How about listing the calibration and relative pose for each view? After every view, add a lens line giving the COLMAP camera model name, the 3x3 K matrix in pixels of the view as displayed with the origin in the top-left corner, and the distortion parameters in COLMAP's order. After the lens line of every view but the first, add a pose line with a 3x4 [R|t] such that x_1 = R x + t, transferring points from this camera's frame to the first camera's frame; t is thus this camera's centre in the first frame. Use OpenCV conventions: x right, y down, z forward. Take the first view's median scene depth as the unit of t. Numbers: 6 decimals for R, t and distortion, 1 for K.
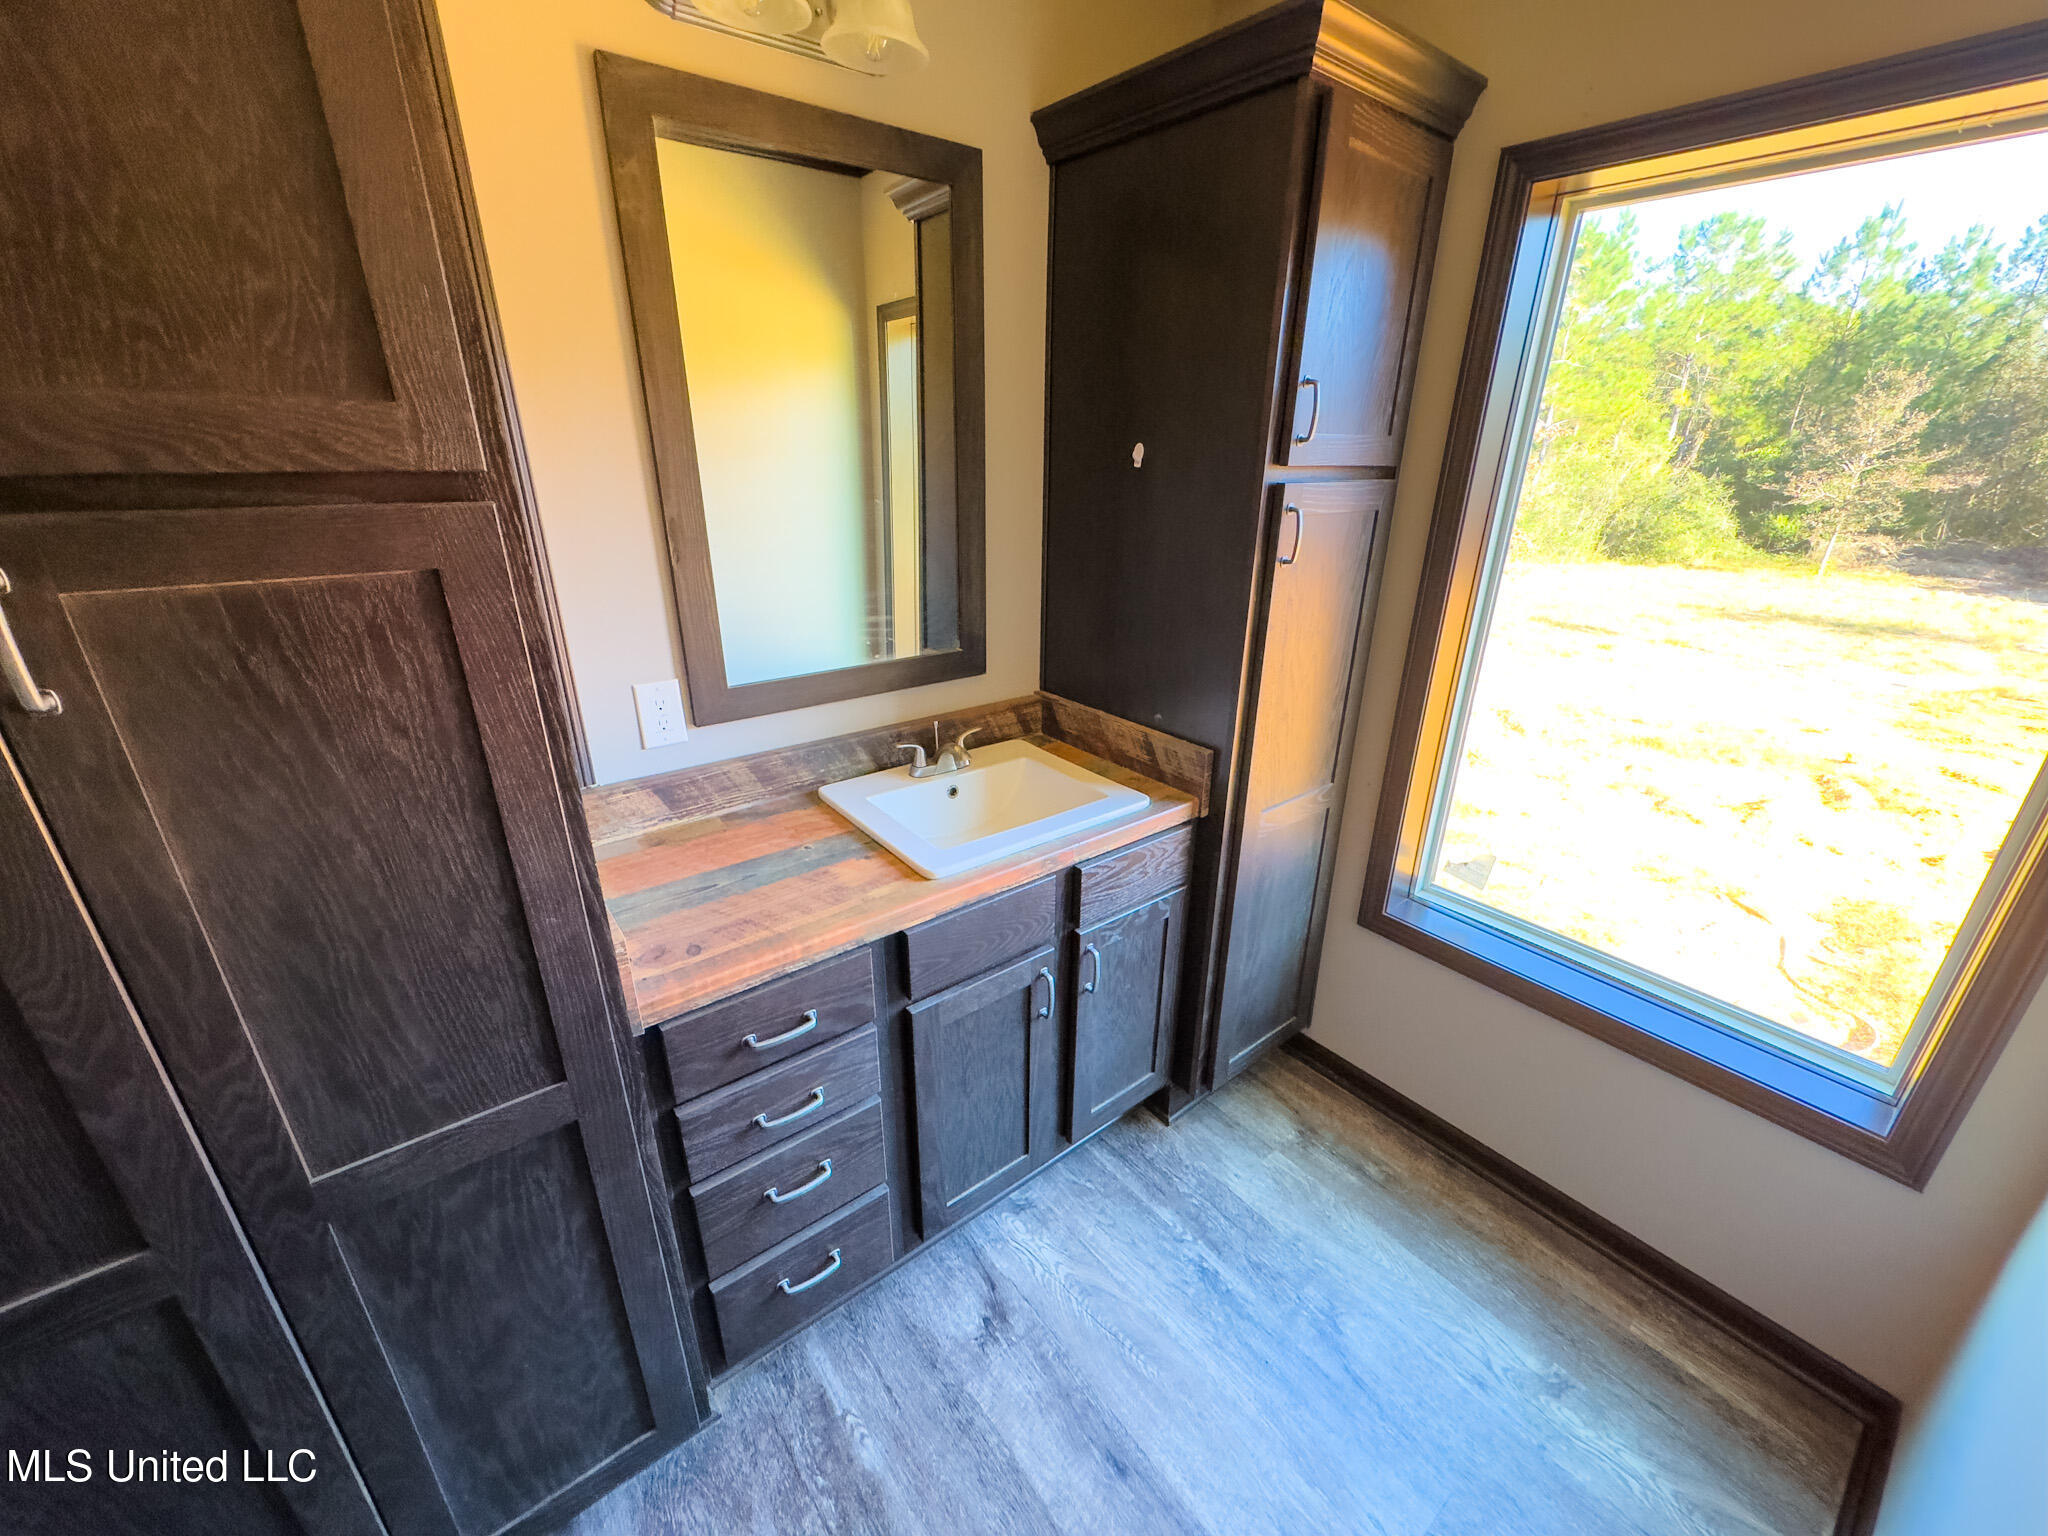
lens RADIAL K [[820.3, 0, 1033.1], [0, 820.3, 772.0], [0, 0, 1]] dist [0.010101, 0.000071]
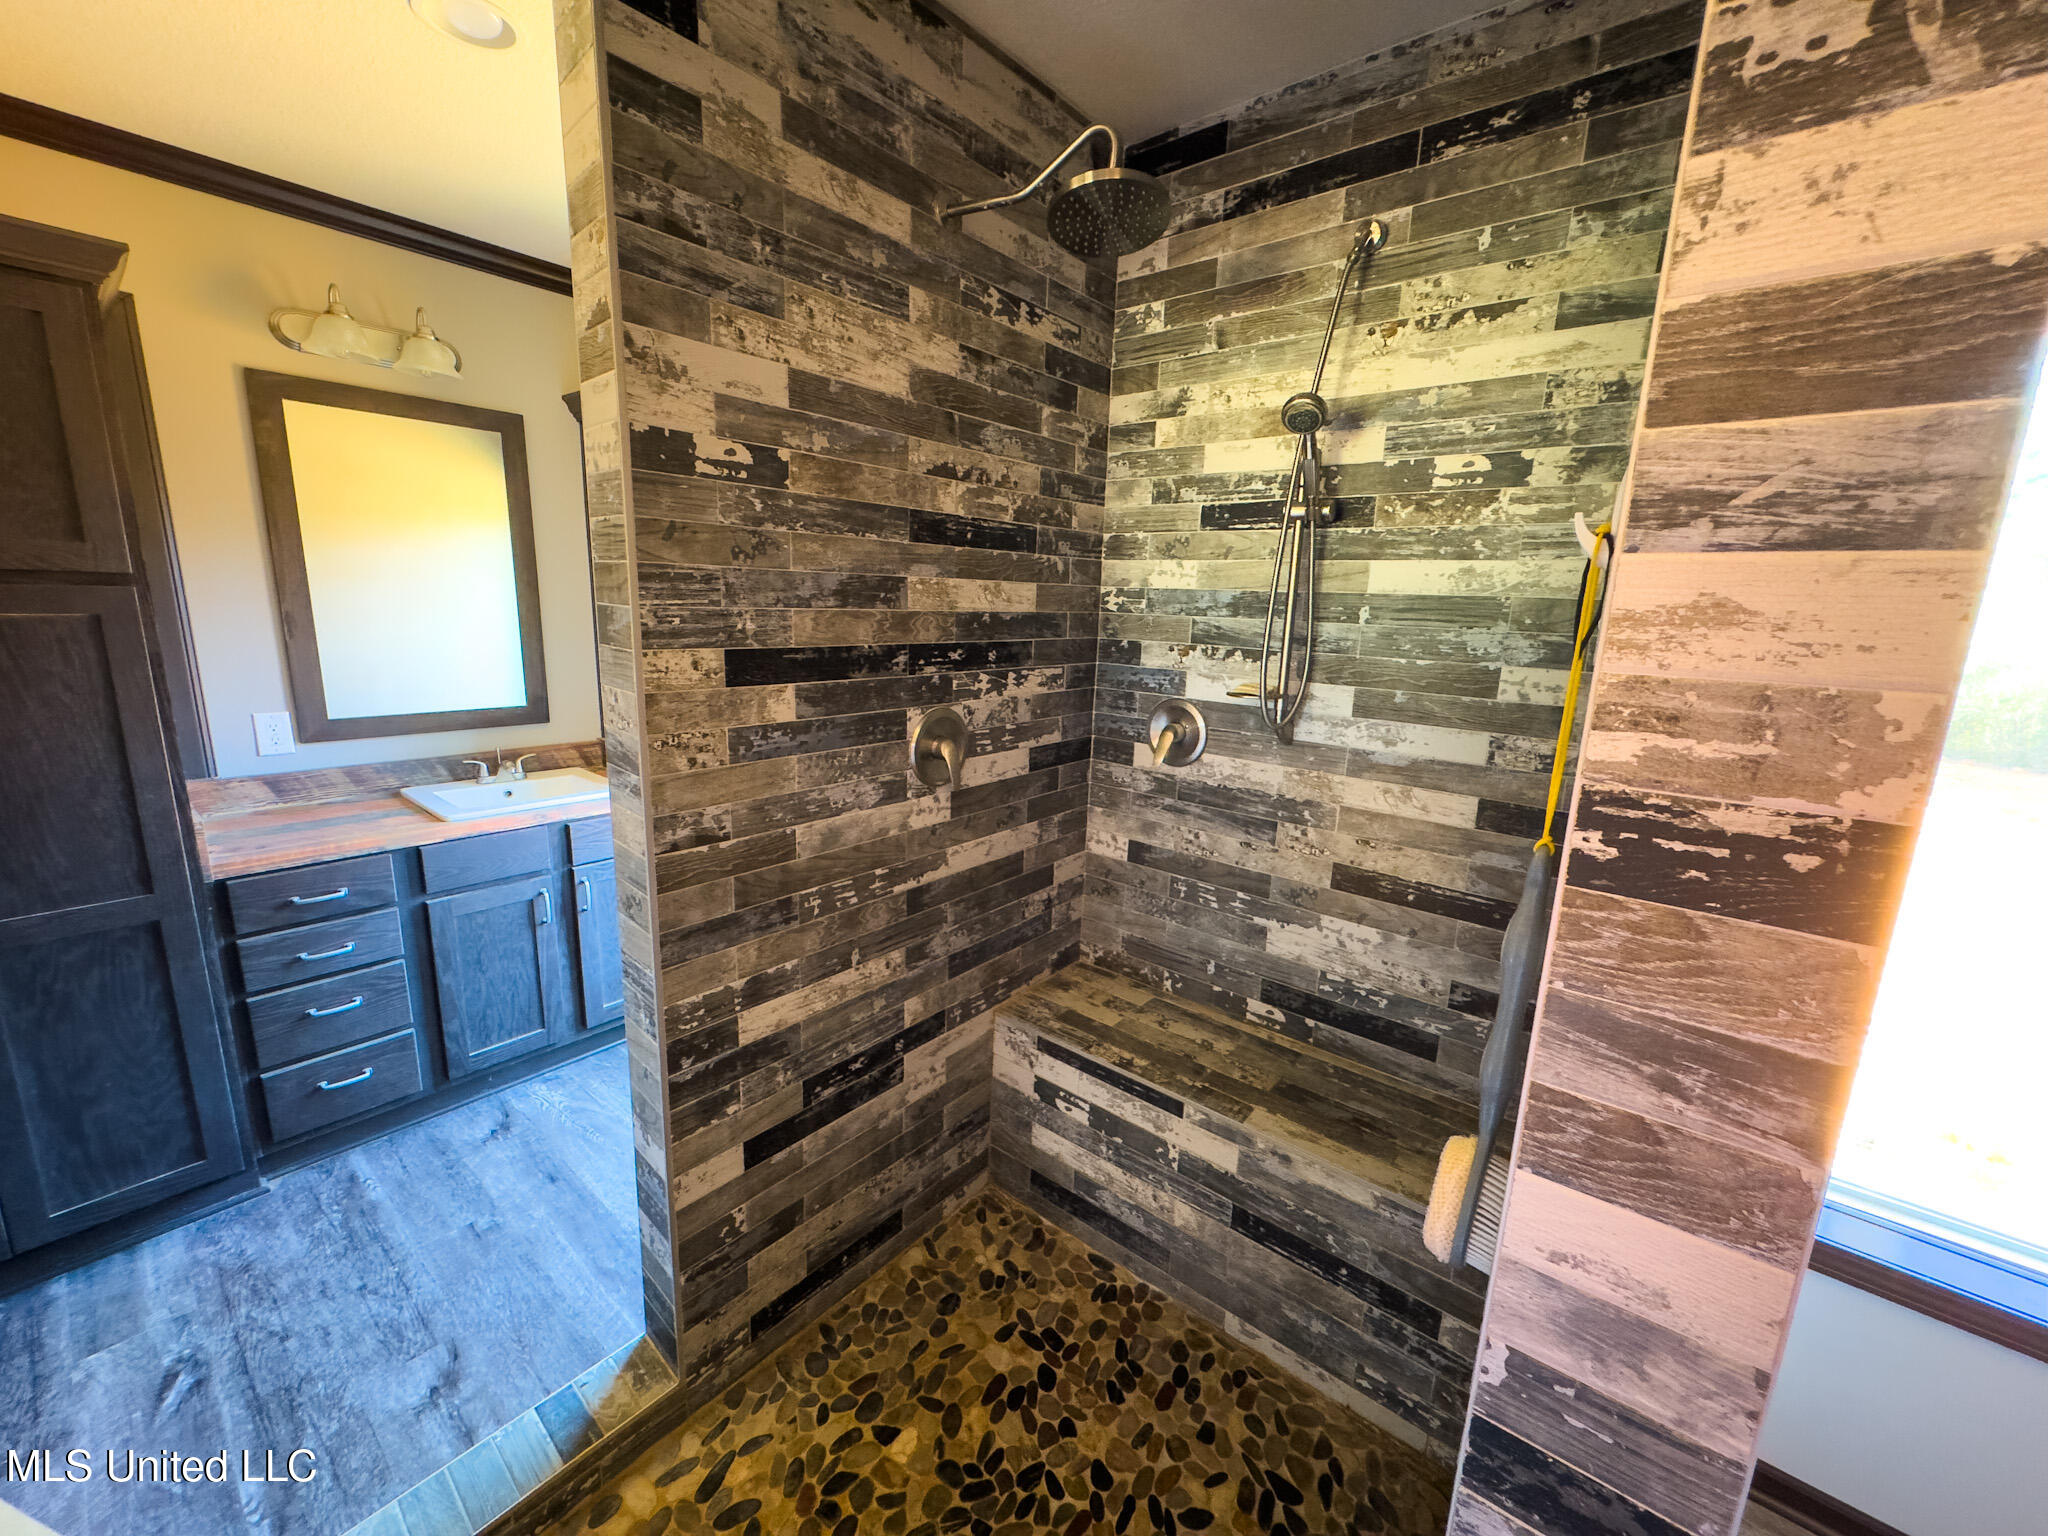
lens RADIAL K [[820.3, 0, 1022.3], [0, 820.3, 768.4], [0, 0, 1]] dist [0.010101, 0.000071]
pose [[0.979108, -0.020362, 0.202317, 0.790081], [0.054453, 0.984890, -0.164399, 0.421909], [-0.195912, 0.171981, 0.965423, -0.995069]]
